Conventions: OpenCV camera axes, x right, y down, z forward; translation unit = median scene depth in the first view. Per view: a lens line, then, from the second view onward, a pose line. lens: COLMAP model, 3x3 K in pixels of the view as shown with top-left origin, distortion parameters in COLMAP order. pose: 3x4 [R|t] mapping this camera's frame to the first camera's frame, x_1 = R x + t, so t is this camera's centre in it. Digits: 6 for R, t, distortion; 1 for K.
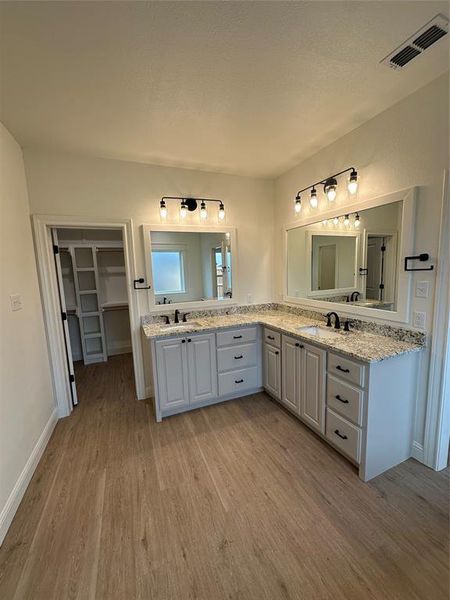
lens RADIAL K [[238.8, 0, 225.0], [0, 238.8, 300.0], [0, 0, 1]] dist [-0.002286, 0.000254]
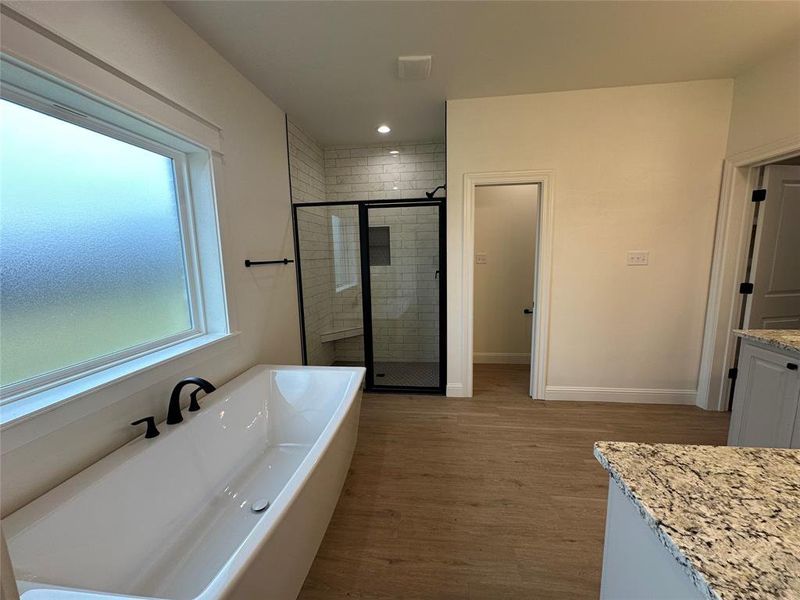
lens RADIAL K [[318.3, 0, 400.0], [0, 318.3, 300.0], [0, 0, 1]] dist [-0.002286, 0.000254]
pose [[-0.492338, 0.173033, -0.853031, 1.077417], [-0.071296, 0.968730, 0.237652, -0.081638], [0.867479, 0.177823, -0.464606, 0.831390]]
